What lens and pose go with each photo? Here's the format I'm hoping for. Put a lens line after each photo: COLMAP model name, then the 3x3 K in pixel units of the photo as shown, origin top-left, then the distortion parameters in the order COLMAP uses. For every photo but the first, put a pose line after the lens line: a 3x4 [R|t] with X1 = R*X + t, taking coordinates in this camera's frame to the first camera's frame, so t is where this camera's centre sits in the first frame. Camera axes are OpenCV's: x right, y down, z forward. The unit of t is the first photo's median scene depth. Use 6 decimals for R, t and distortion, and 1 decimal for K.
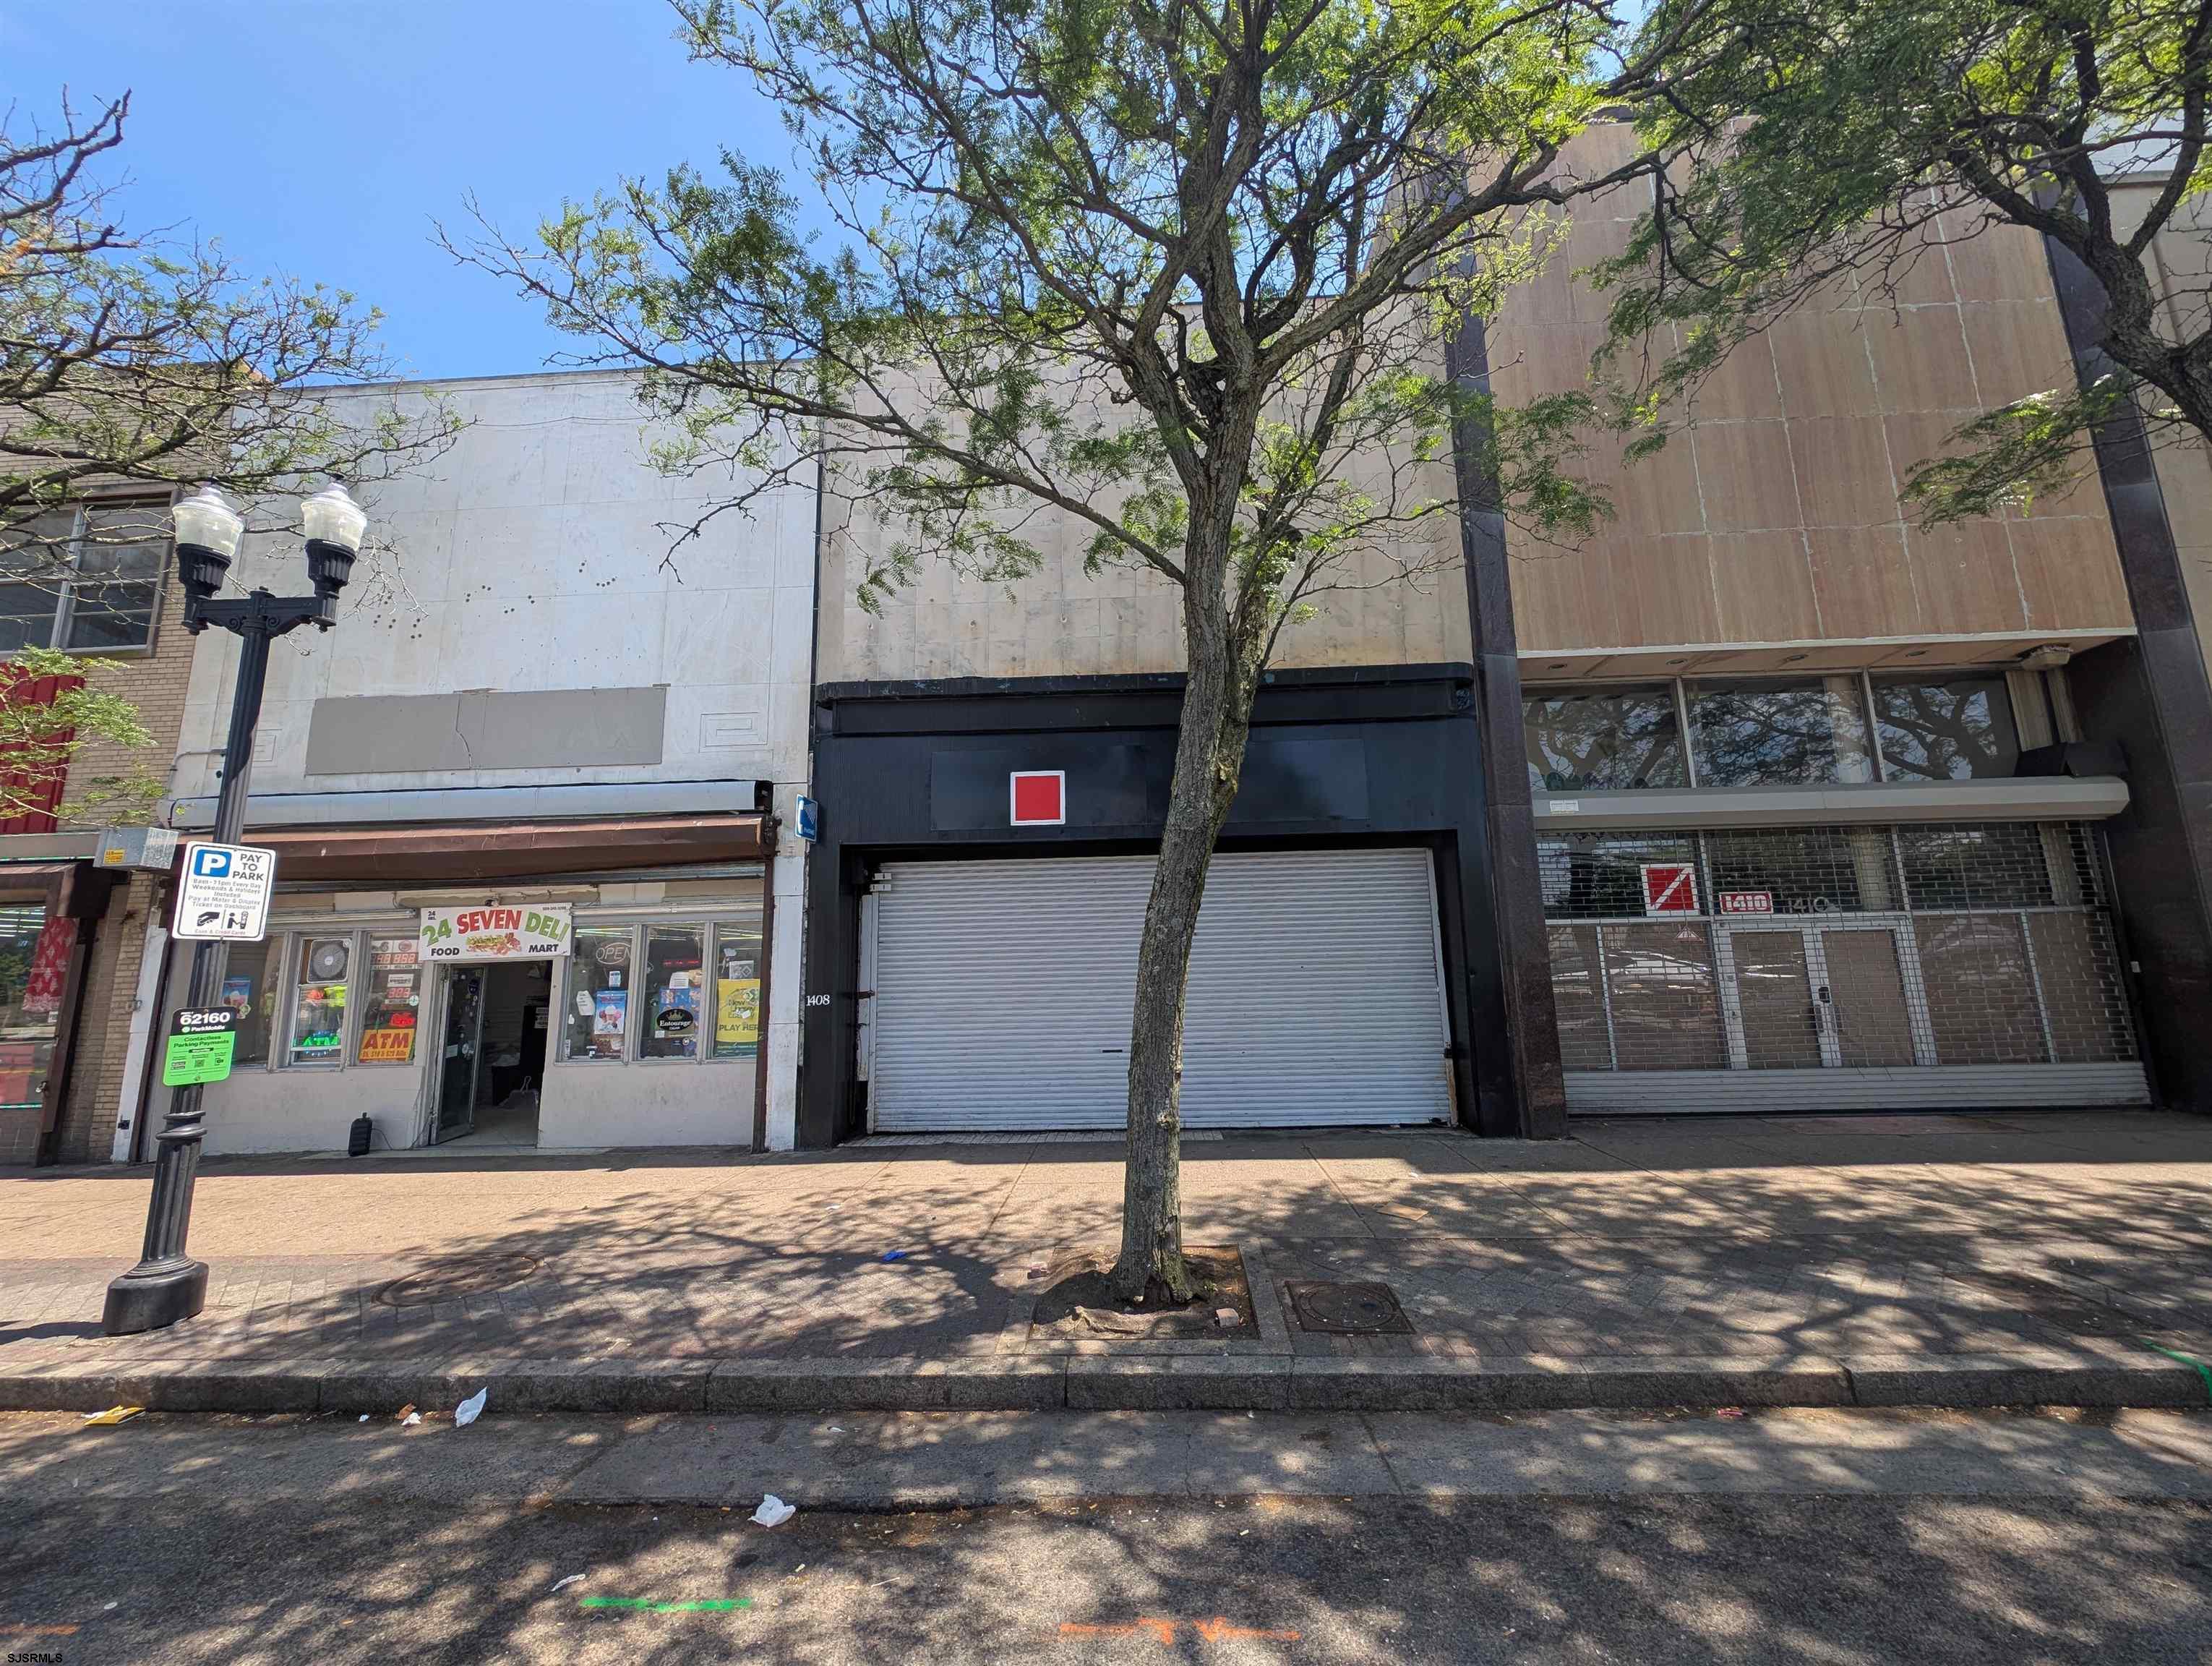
lens RADIAL K [[833.3, 0, 1108.4], [0, 833.3, 829.5], [0, 0, 1]] dist [0.007388, -0.003278]
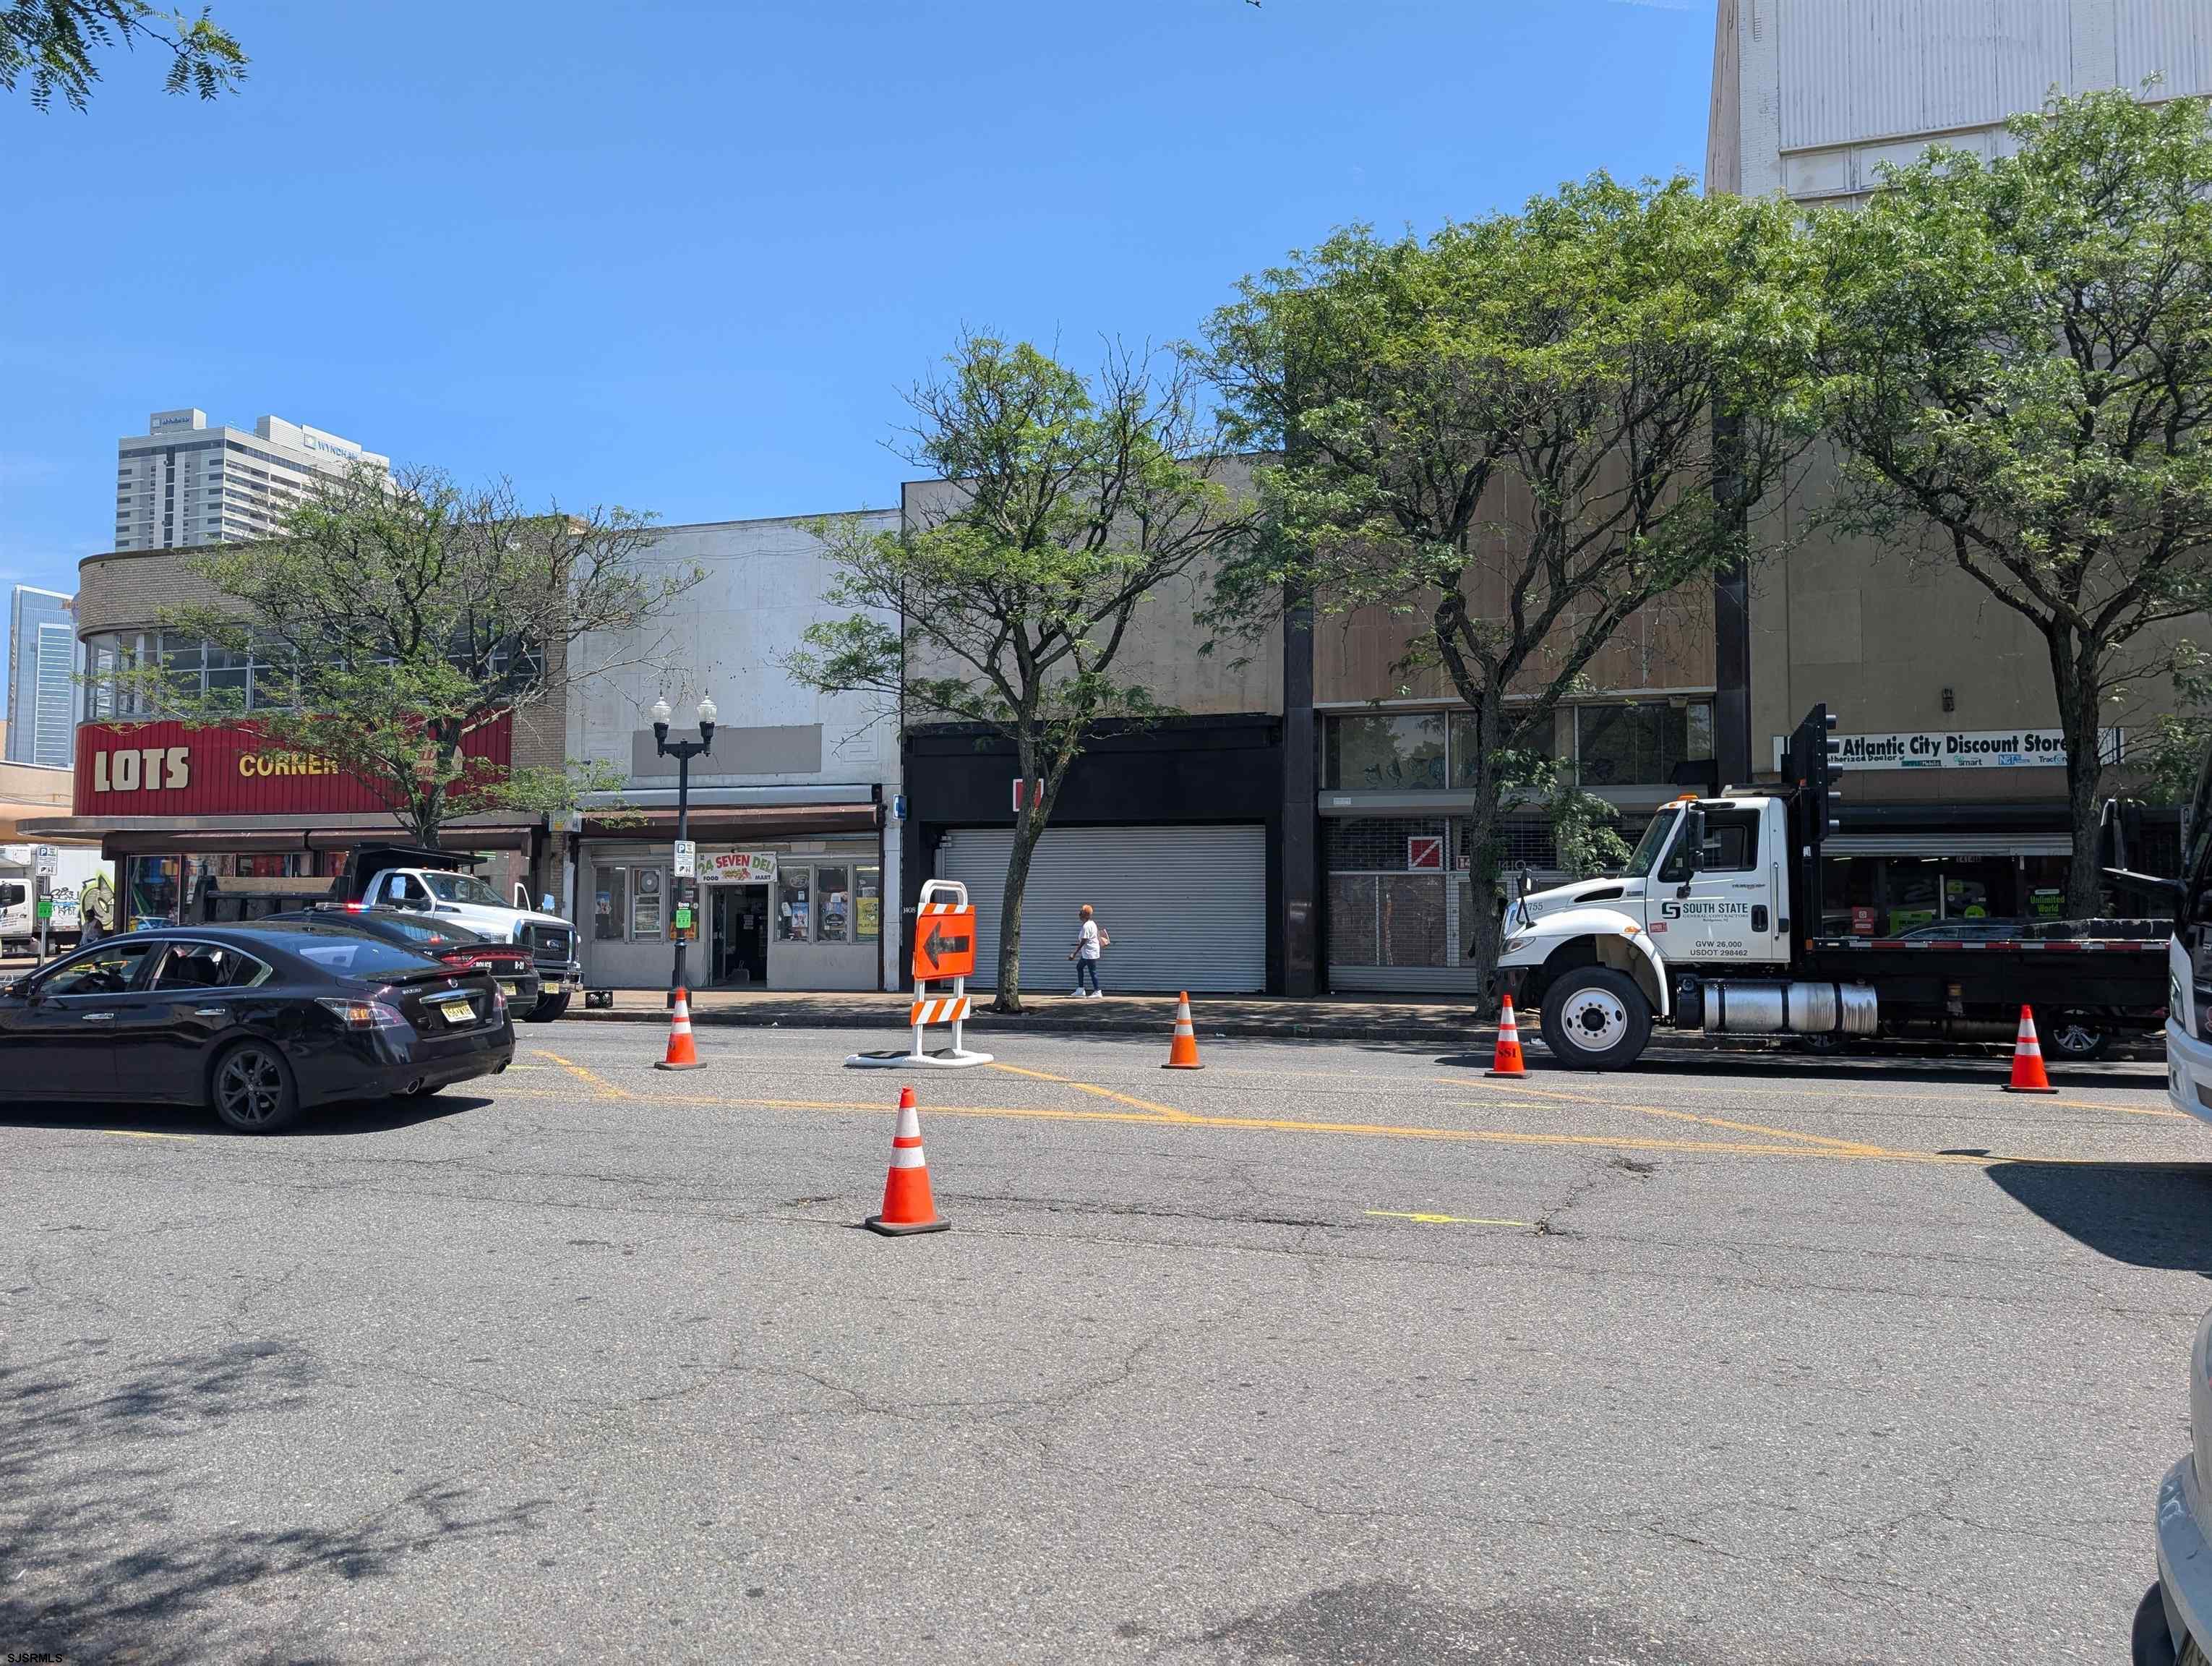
lens RADIAL K [[1576.5, 0, 1141.8], [0, 1576.5, 811.1], [0, 0, 1]] dist [0.025562, -0.000156]
pose [[0.966666, 0.008148, -0.255909, 0.957407], [0.019267, 0.994345, 0.104439, -0.334826], [0.255313, -0.105888, 0.961043, -2.010020]]
